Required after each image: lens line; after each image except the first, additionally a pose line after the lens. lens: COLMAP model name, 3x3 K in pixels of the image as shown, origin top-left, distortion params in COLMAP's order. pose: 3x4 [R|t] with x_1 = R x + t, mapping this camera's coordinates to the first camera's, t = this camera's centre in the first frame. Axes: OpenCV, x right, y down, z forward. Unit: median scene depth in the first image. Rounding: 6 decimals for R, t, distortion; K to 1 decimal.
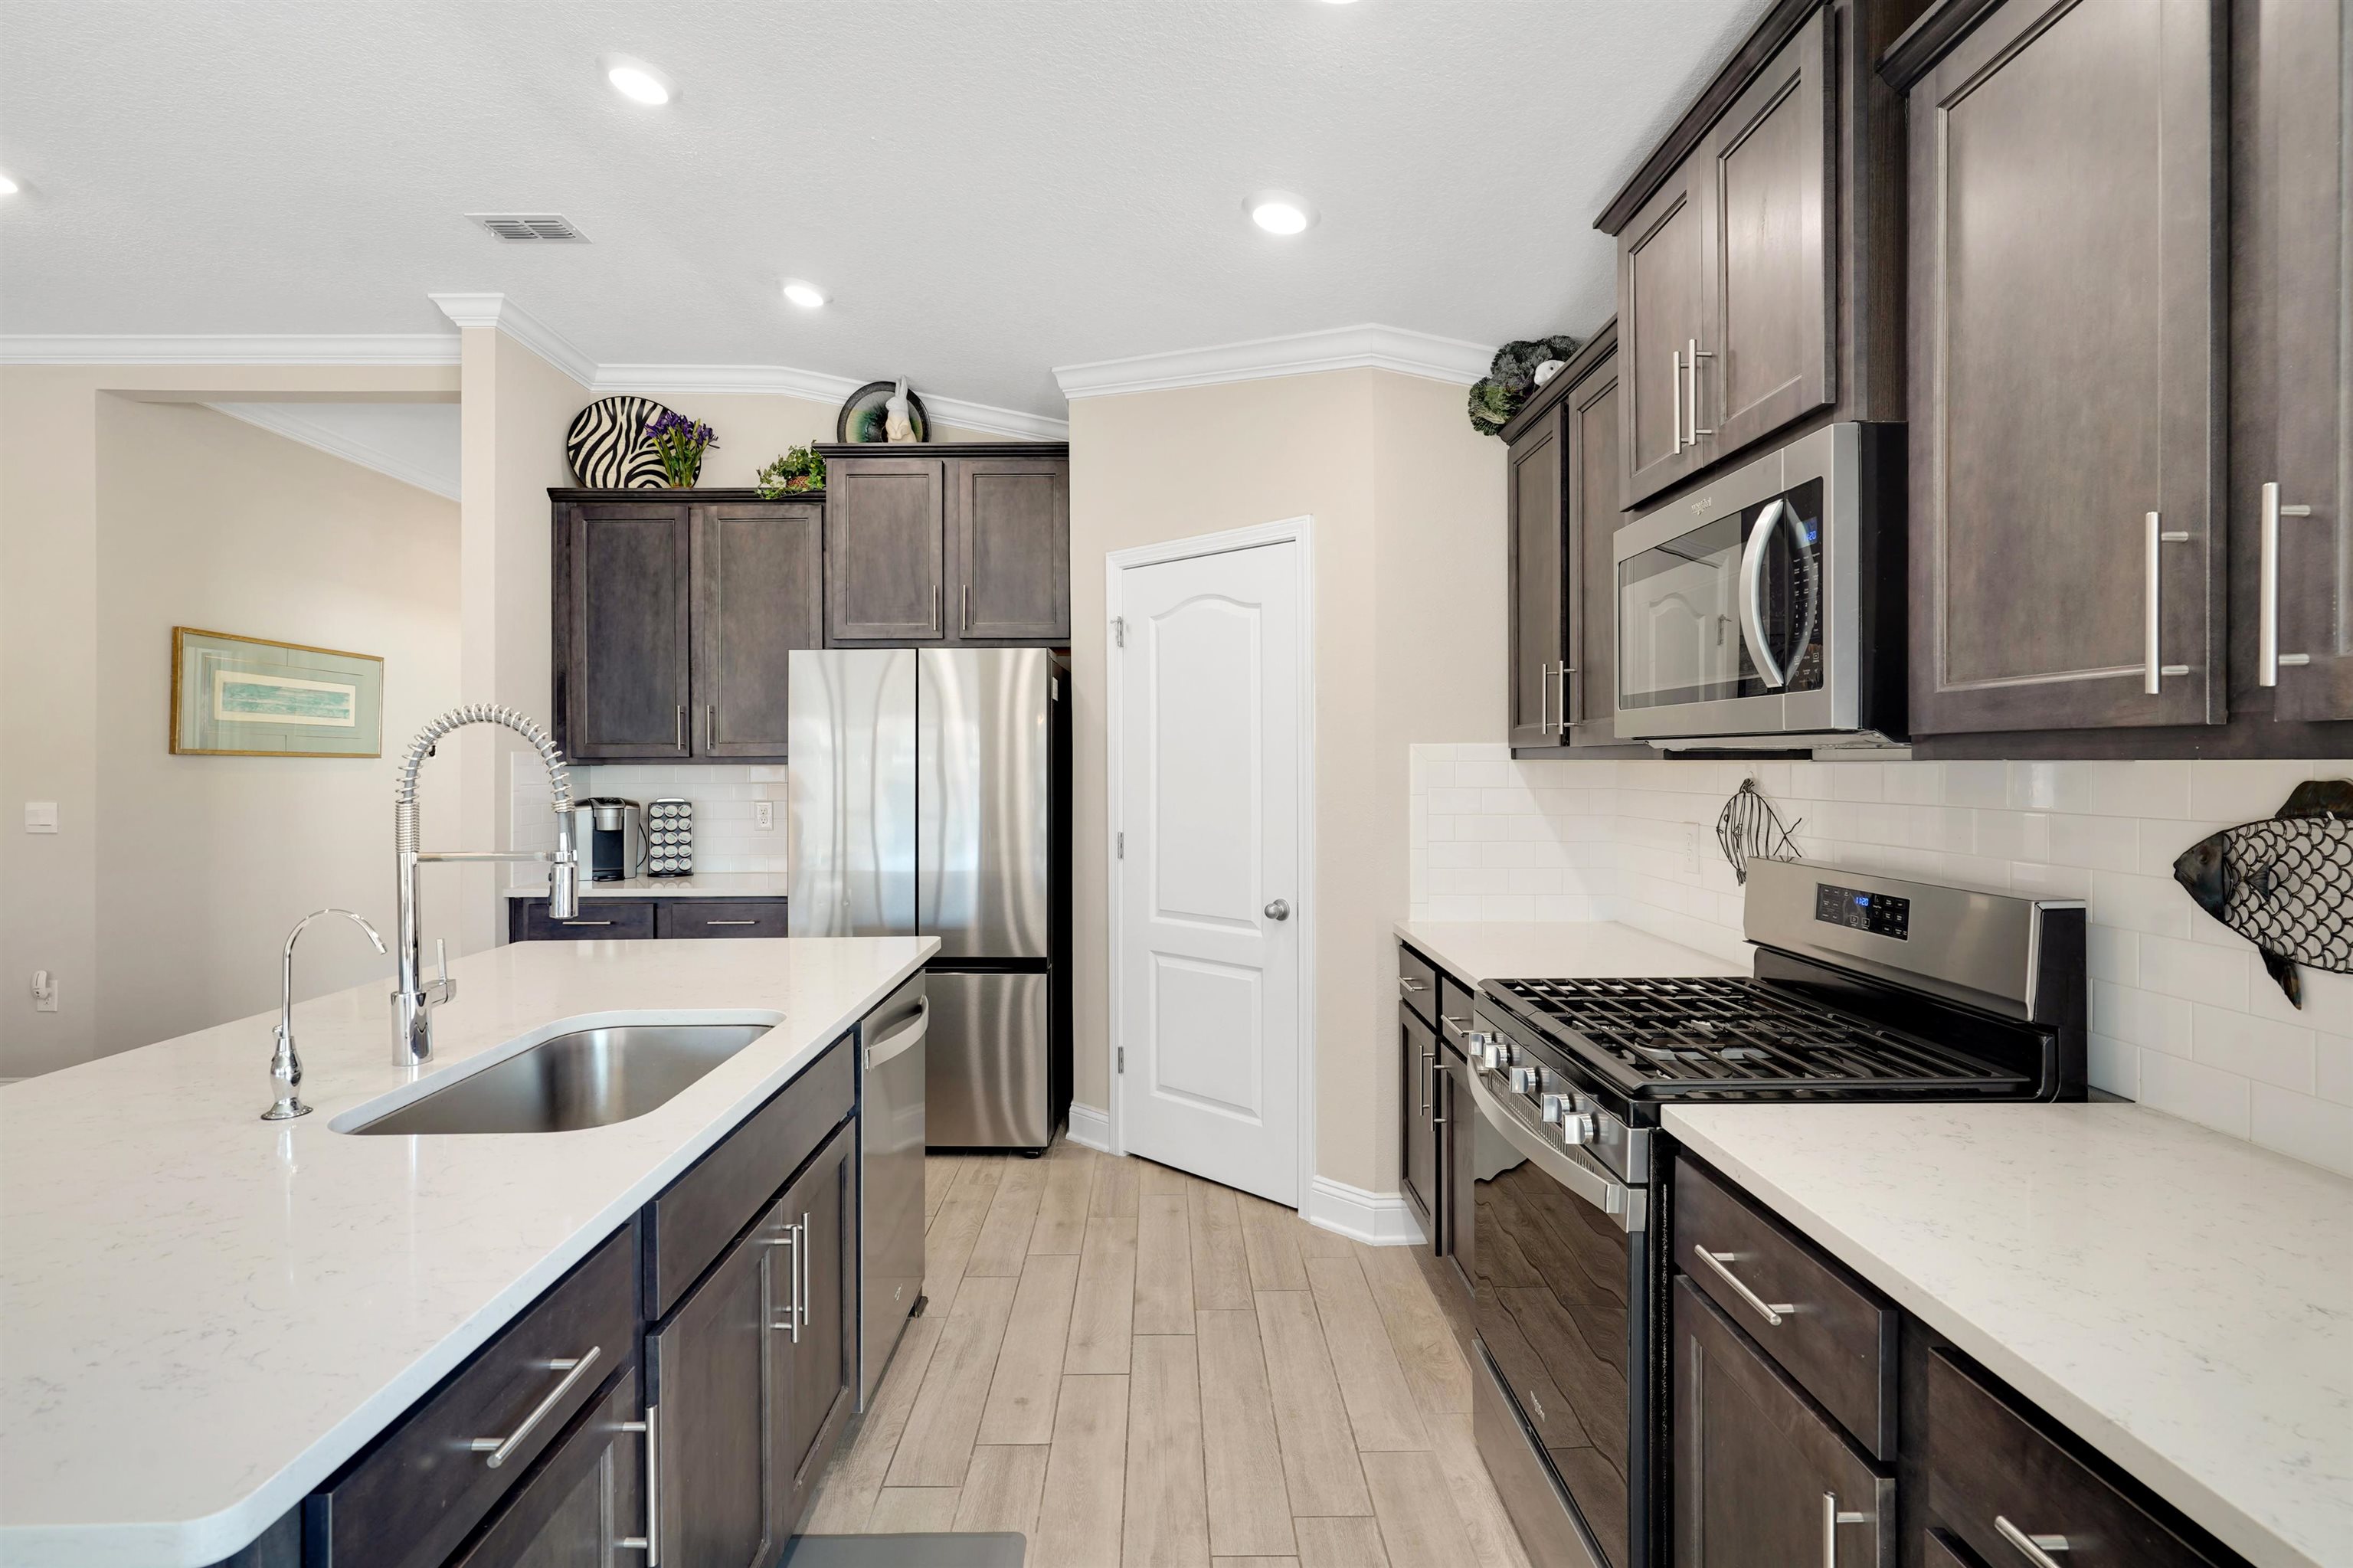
lens RADIAL K [[1146.2, 0, 1169.7], [0, 1146.2, 764.2], [0, 0, 1]] dist [-0.003194, 0.001448]
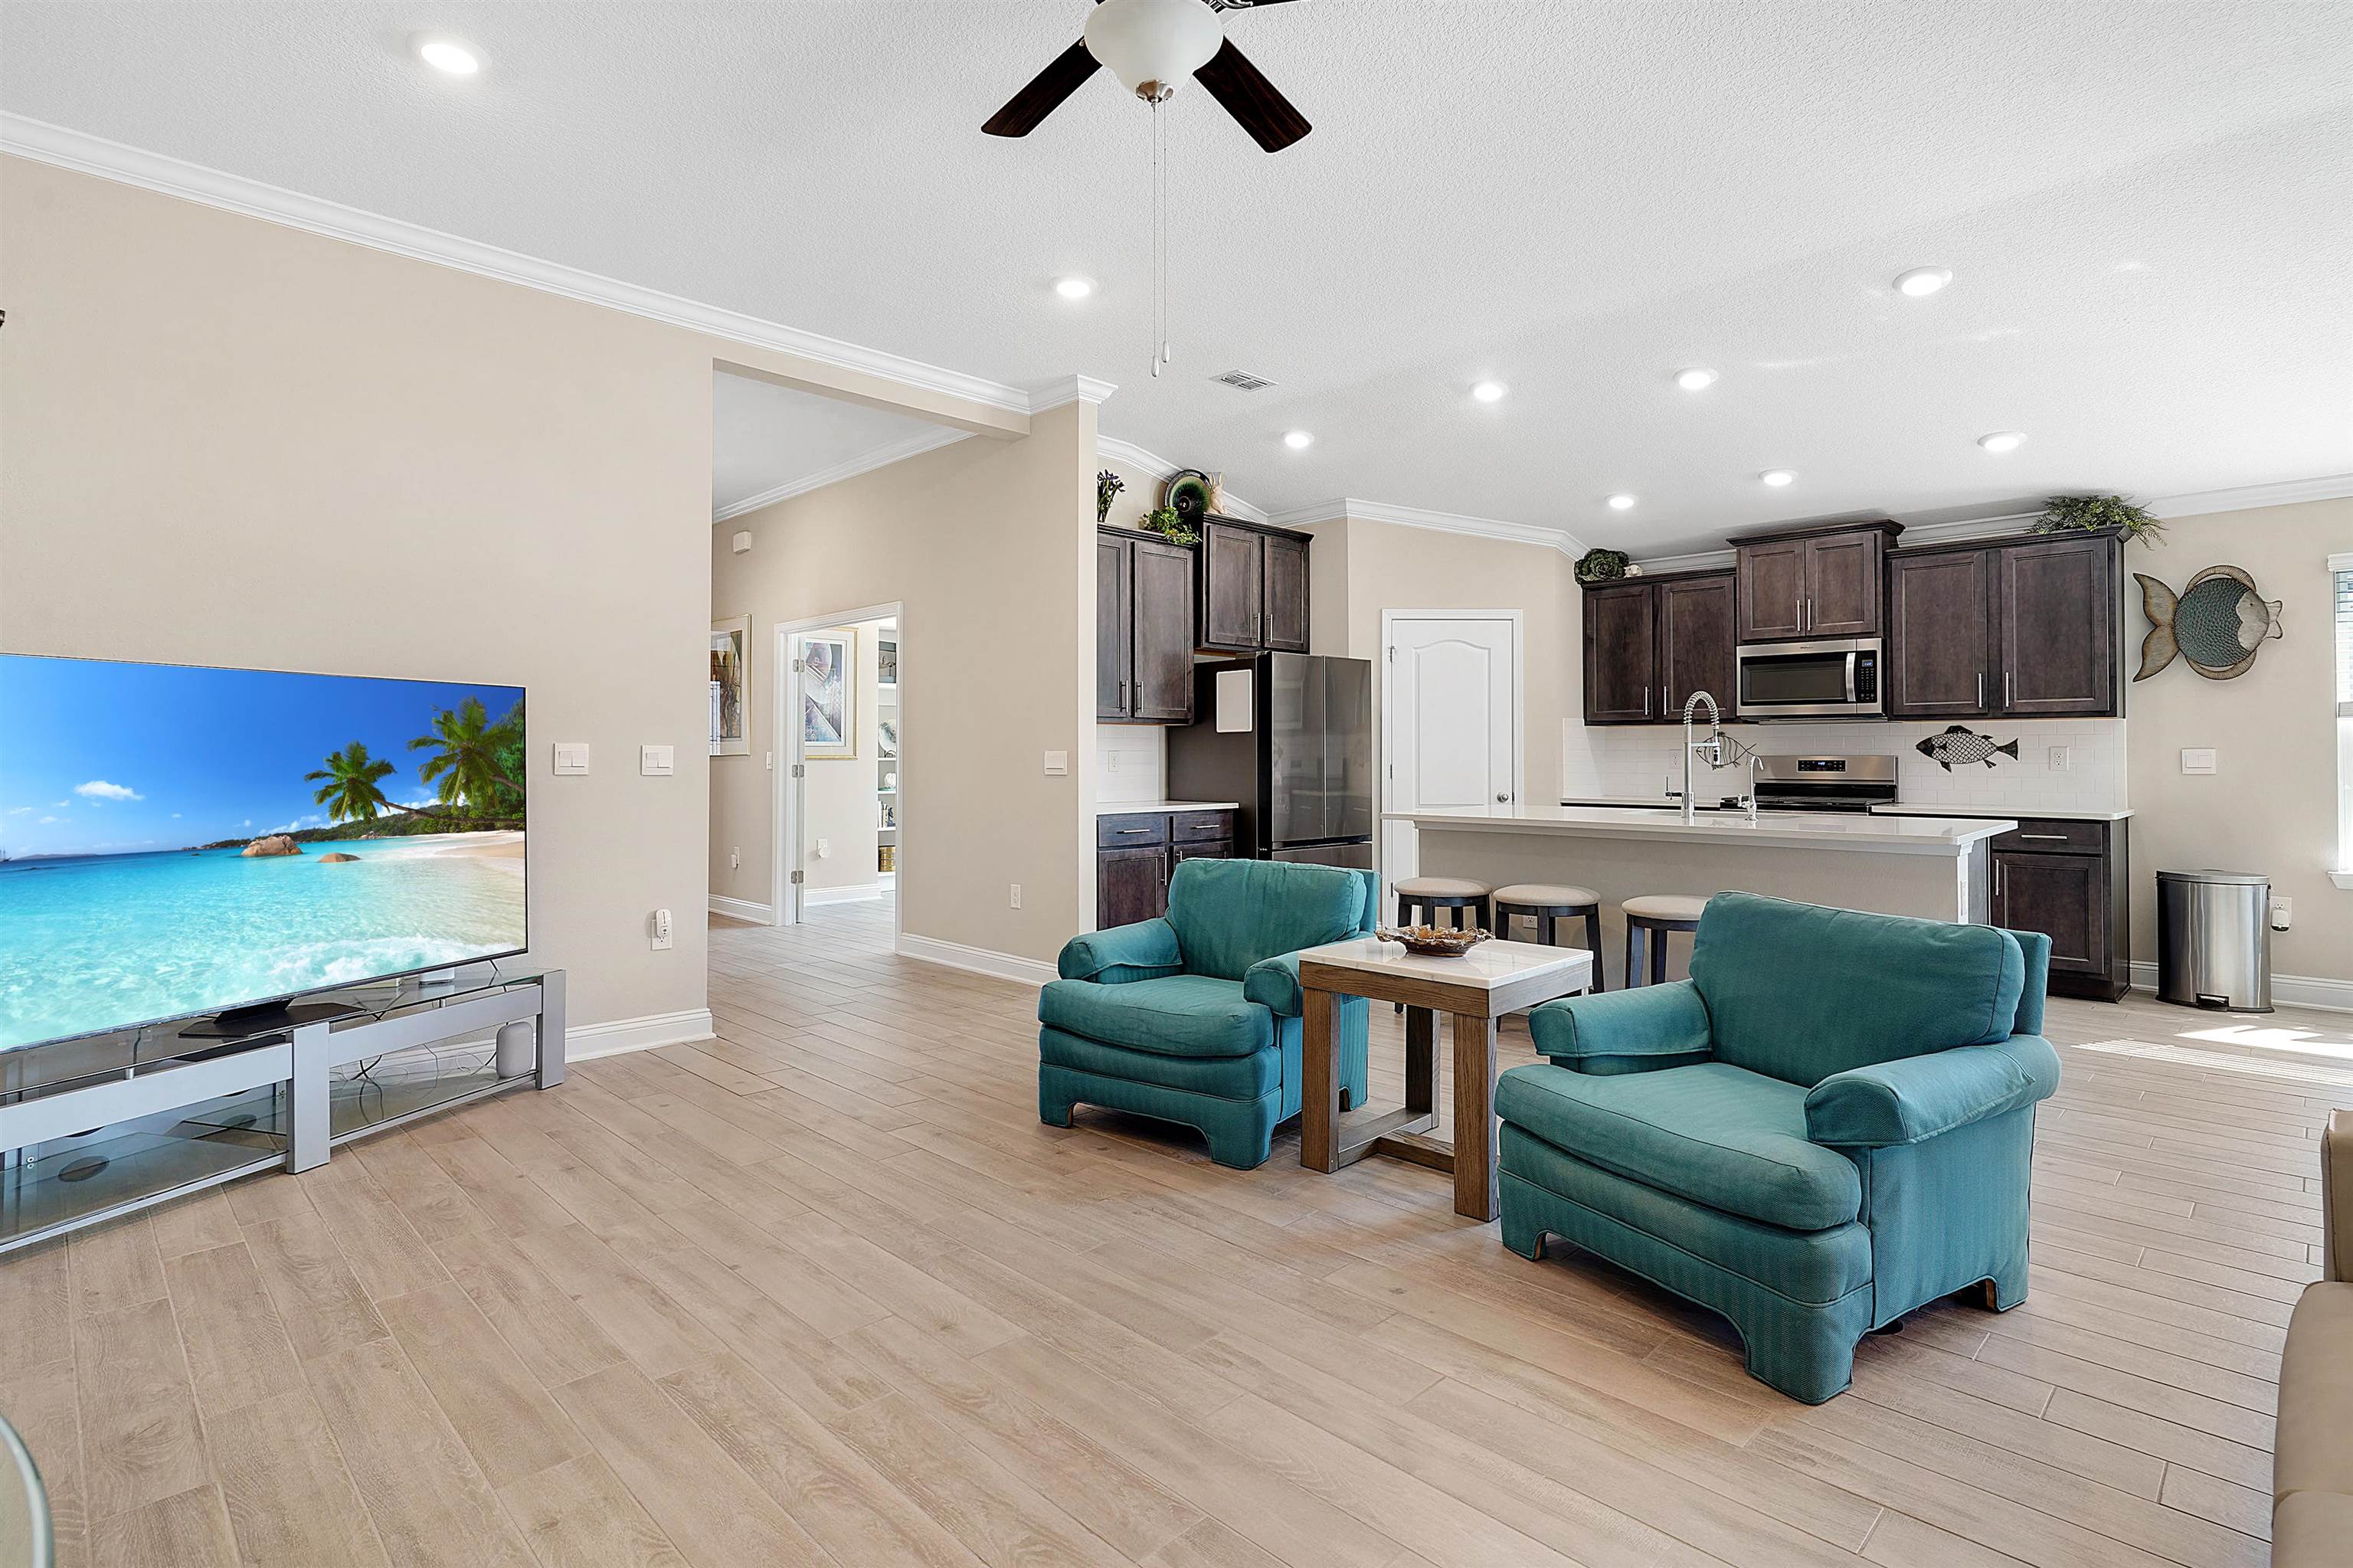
lens RADIAL K [[1146.2, 0, 1179.7], [0, 1146.2, 740.0], [0, 0, 1]] dist [-0.003194, 0.001448]
pose [[0.717468, 0.011392, 0.696498, -1.353279], [-0.000804, 0.999879, -0.015526, 0.043716], [-0.696591, 0.010580, 0.717390, -0.060196]]
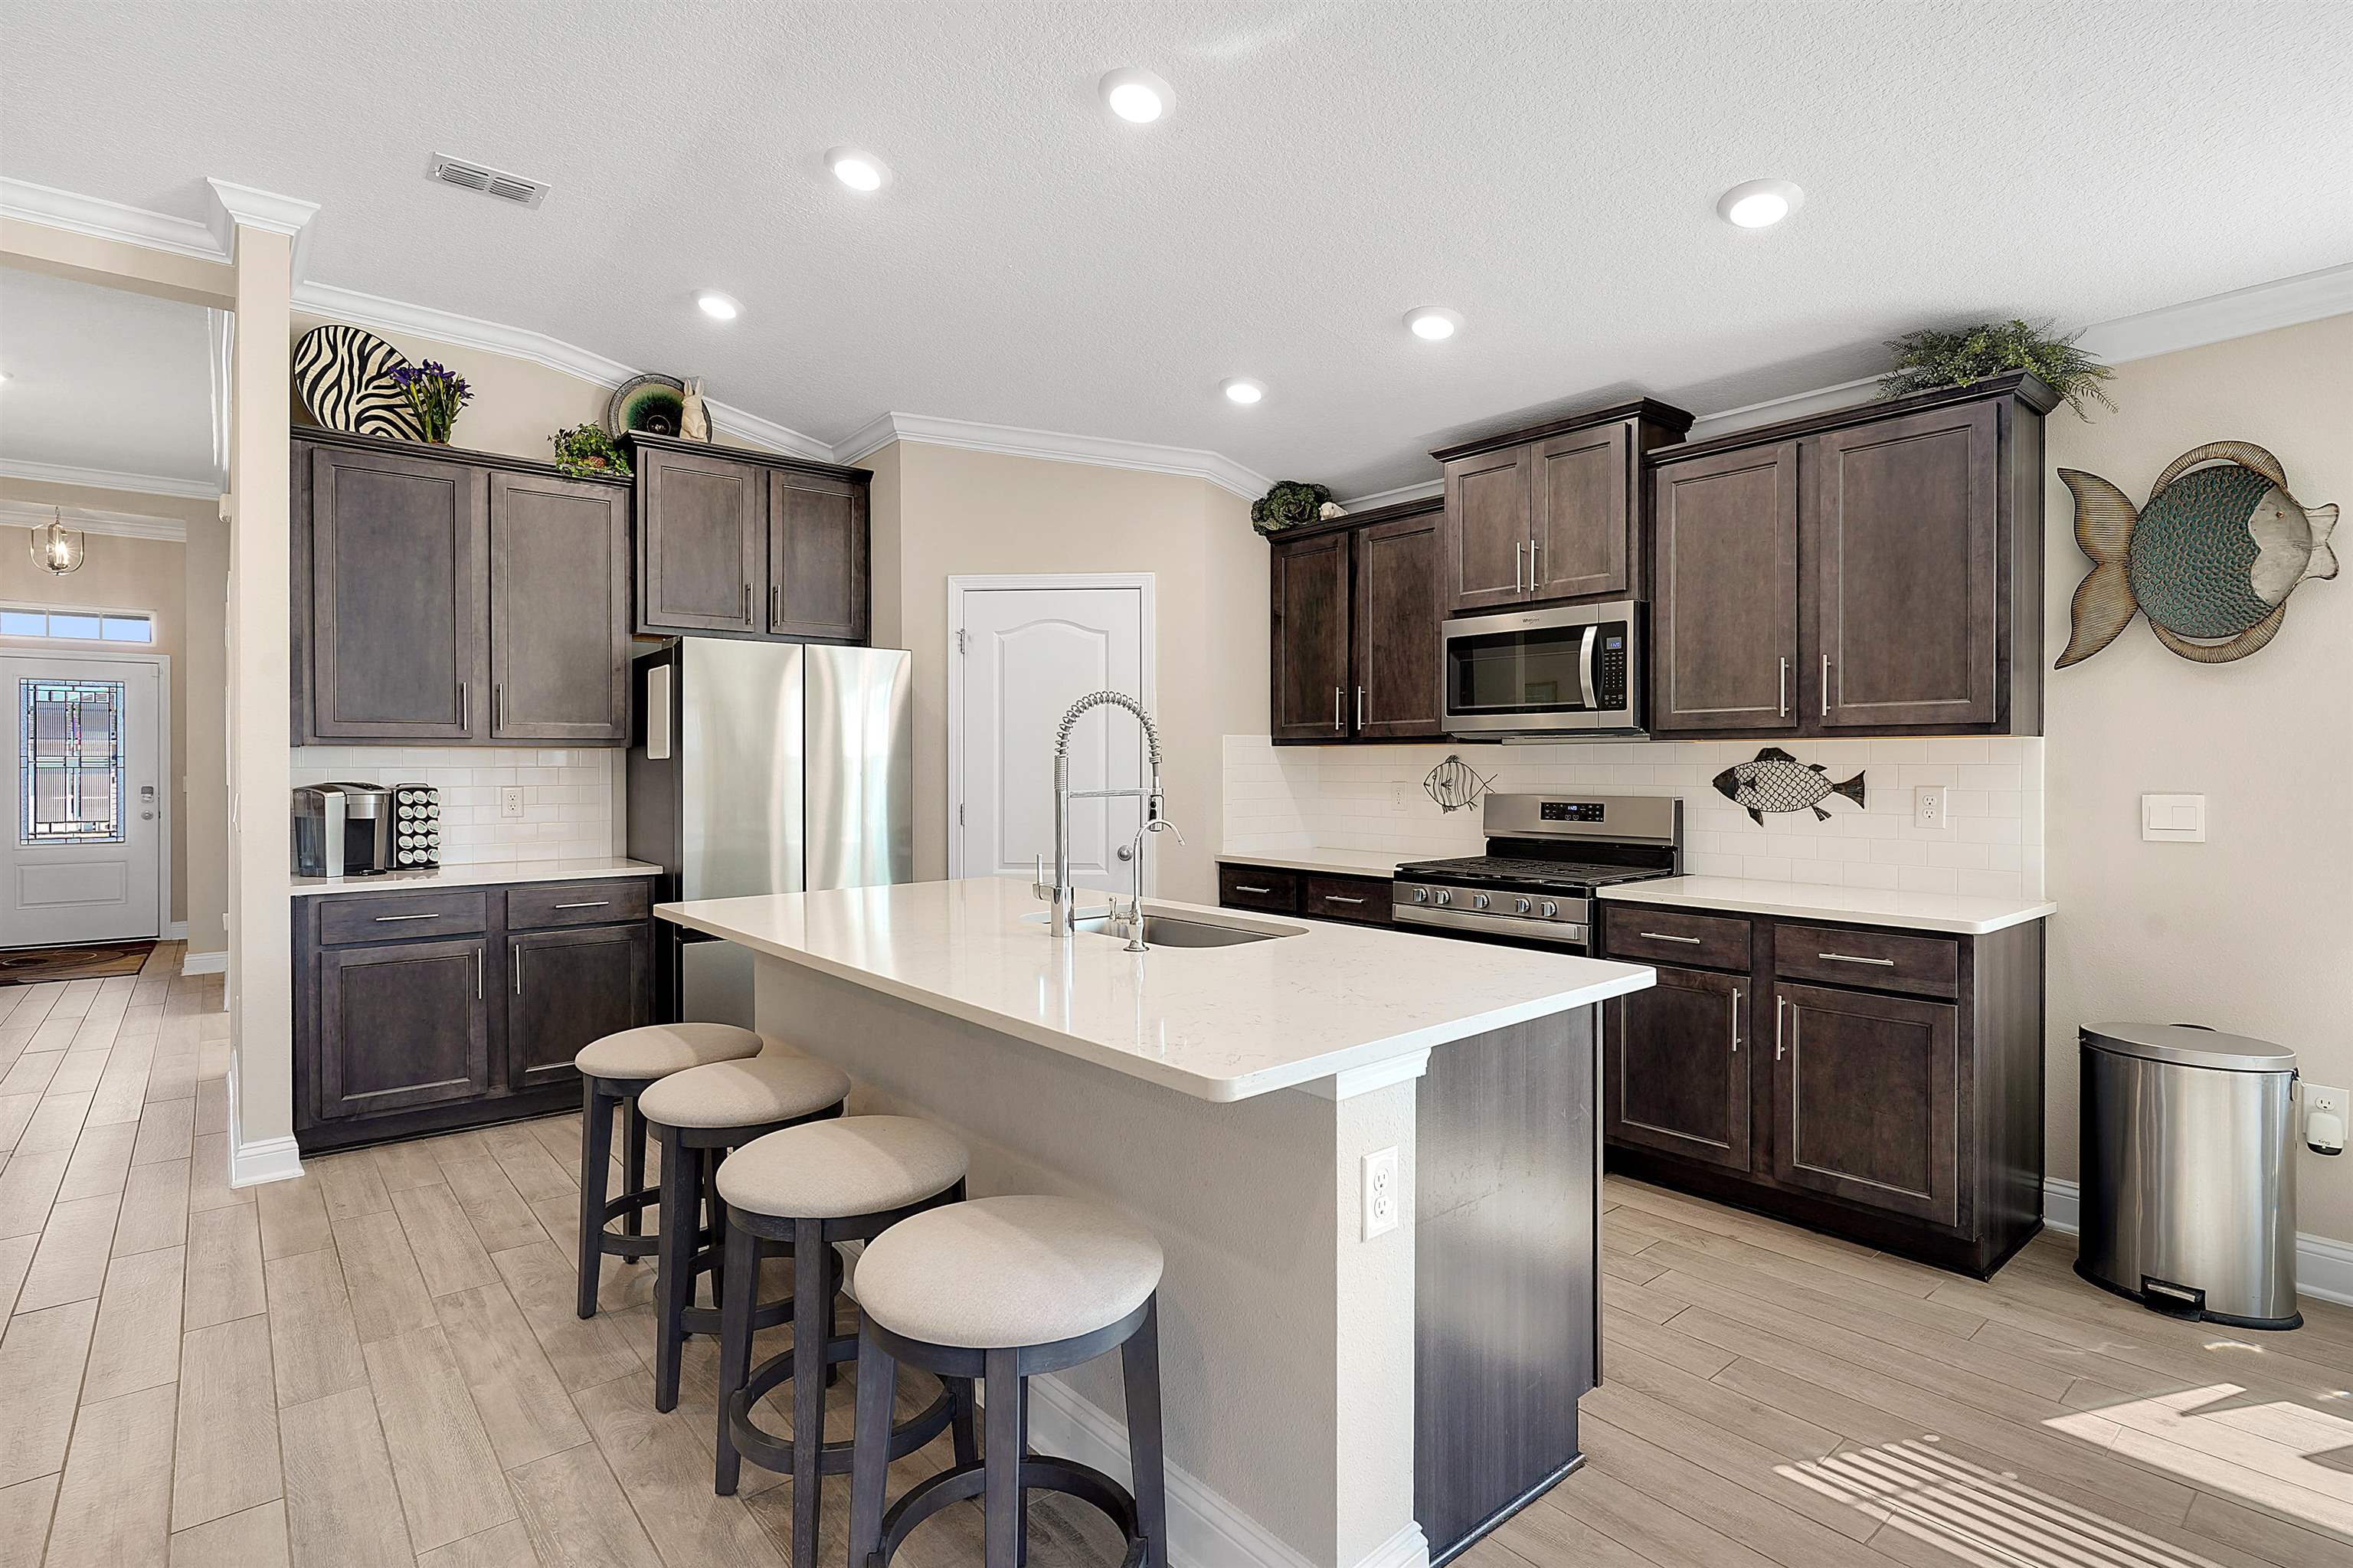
lens RADIAL K [[1146.2, 0, 1169.4], [0, 1146.2, 770.1], [0, 0, 1]] dist [-0.003194, 0.001448]
pose [[0.773911, -0.001615, 0.633293, -0.569524], [0.000384, 0.999998, 0.002080, 0.018200], [-0.633295, -0.001366, 0.773910, -0.082690]]
